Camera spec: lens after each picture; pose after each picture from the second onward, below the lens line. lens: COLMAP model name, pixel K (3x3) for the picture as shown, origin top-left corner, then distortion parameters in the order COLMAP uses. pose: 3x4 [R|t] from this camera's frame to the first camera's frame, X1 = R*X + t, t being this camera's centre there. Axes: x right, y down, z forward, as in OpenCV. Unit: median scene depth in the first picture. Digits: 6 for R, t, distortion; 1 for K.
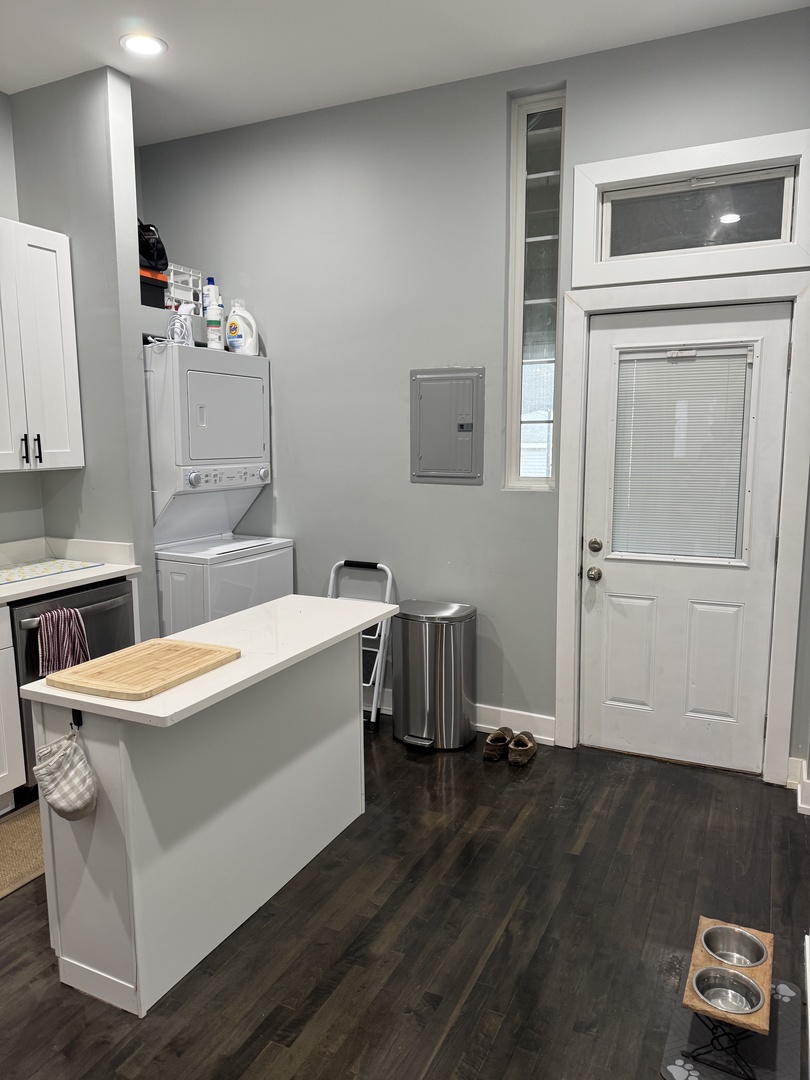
lens RADIAL K [[762.0, 0, 412.8], [0, 762.0, 557.9], [0, 0, 1]] dist [0.063765, -0.068718]
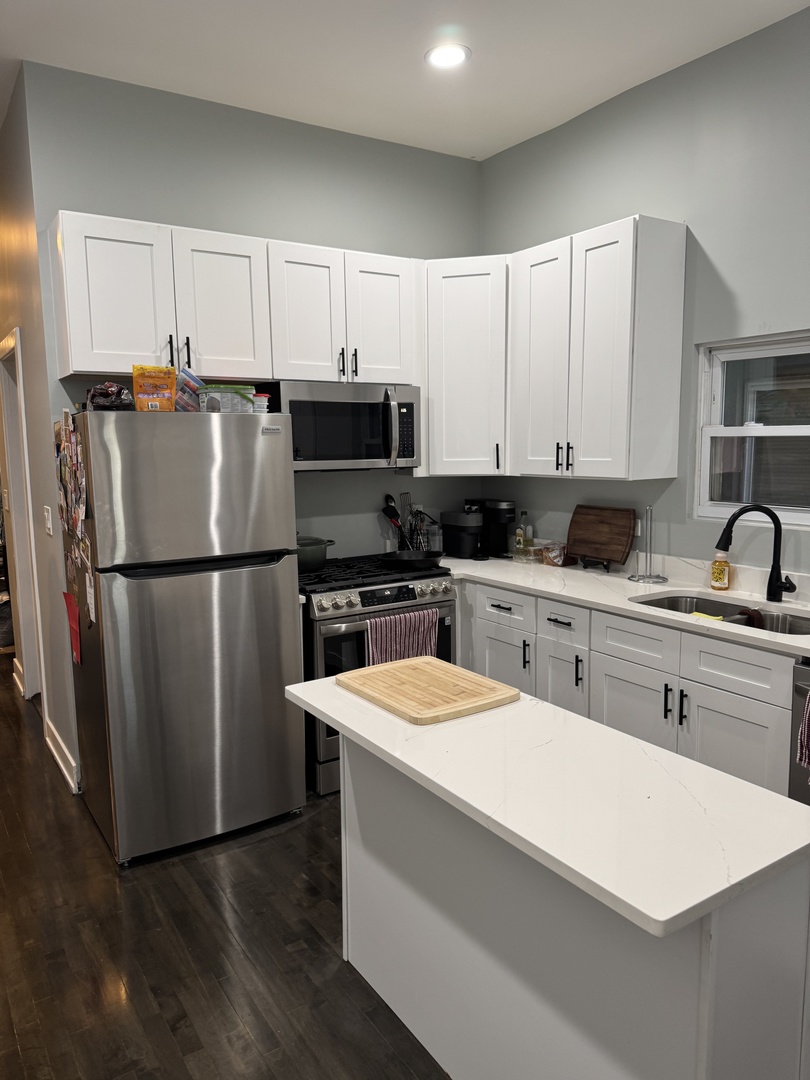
lens RADIAL K [[762.0, 0, 395.8], [0, 762.0, 540.1], [0, 0, 1]] dist [0.063765, -0.068718]
pose [[-0.528286, 0.123540, -0.840031, 0.346513], [-0.120964, 0.968315, 0.218479, -0.183376], [0.840406, 0.217033, -0.496603, 1.061948]]
